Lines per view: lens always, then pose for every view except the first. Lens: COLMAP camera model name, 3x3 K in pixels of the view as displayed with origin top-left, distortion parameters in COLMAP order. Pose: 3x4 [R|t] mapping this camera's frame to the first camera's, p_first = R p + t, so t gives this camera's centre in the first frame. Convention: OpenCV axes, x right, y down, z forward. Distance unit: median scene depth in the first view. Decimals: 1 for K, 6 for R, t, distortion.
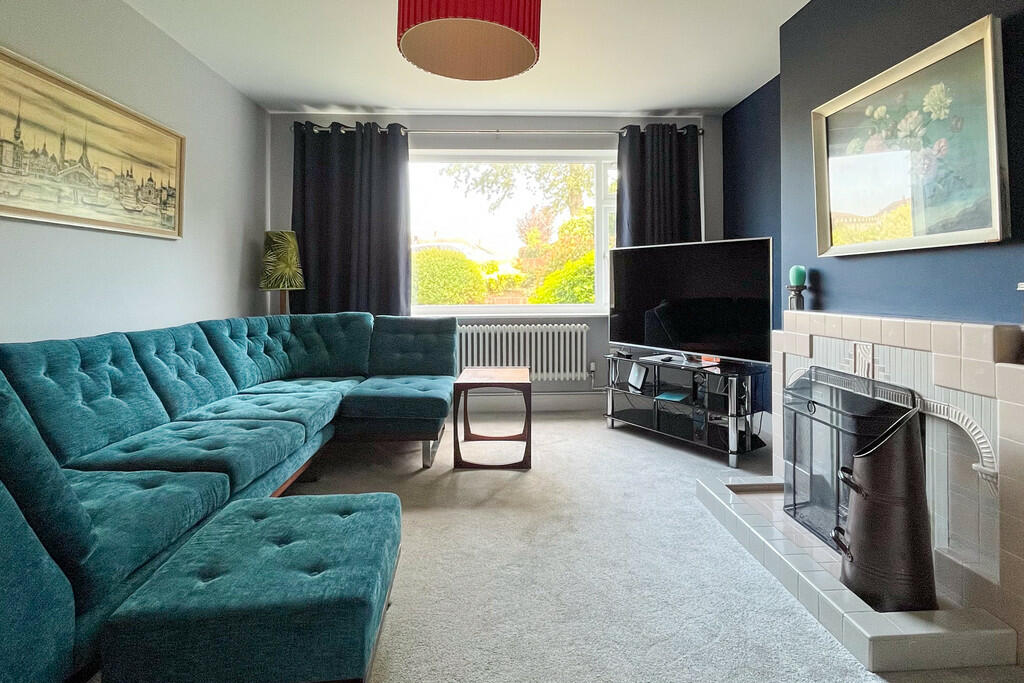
lens RADIAL K [[463.5, 0, 504.3], [0, 463.5, 286.2], [0, 0, 1]] dist [-0.008324, -0.000802]
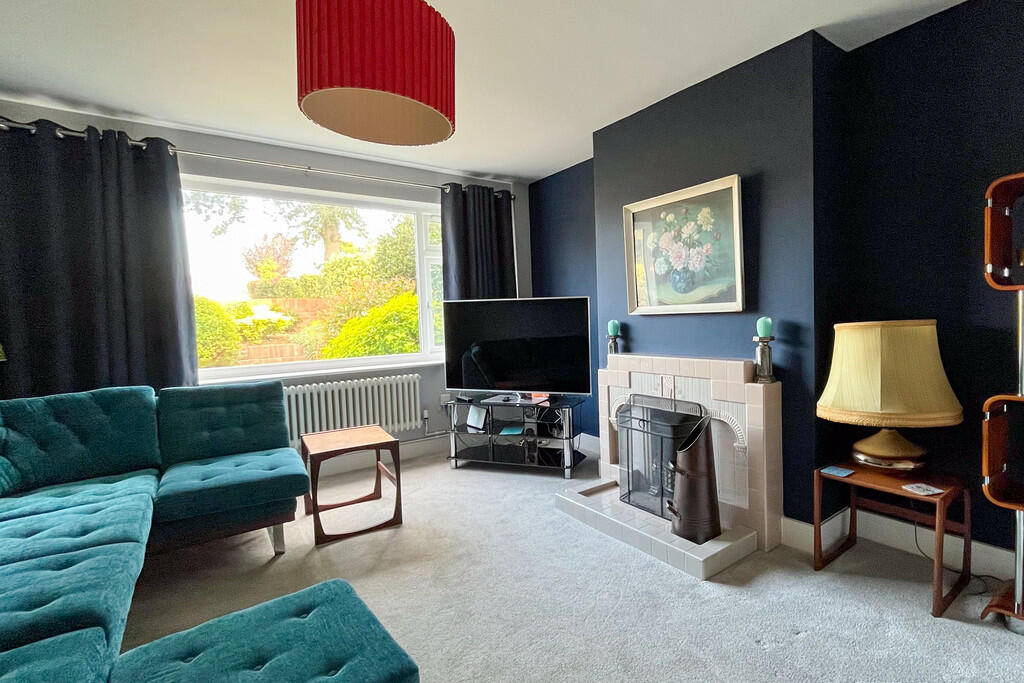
lens RADIAL K [[493.8, 0, 512.2], [0, 493.8, 338.2], [0, 0, 1]] dist [-0.002448, 0.000103]
pose [[0.834675, -0.058170, 0.547661, -0.302482], [0.034147, 0.997959, 0.053956, -0.060439], [-0.549682, -0.026334, 0.834958, -0.028843]]
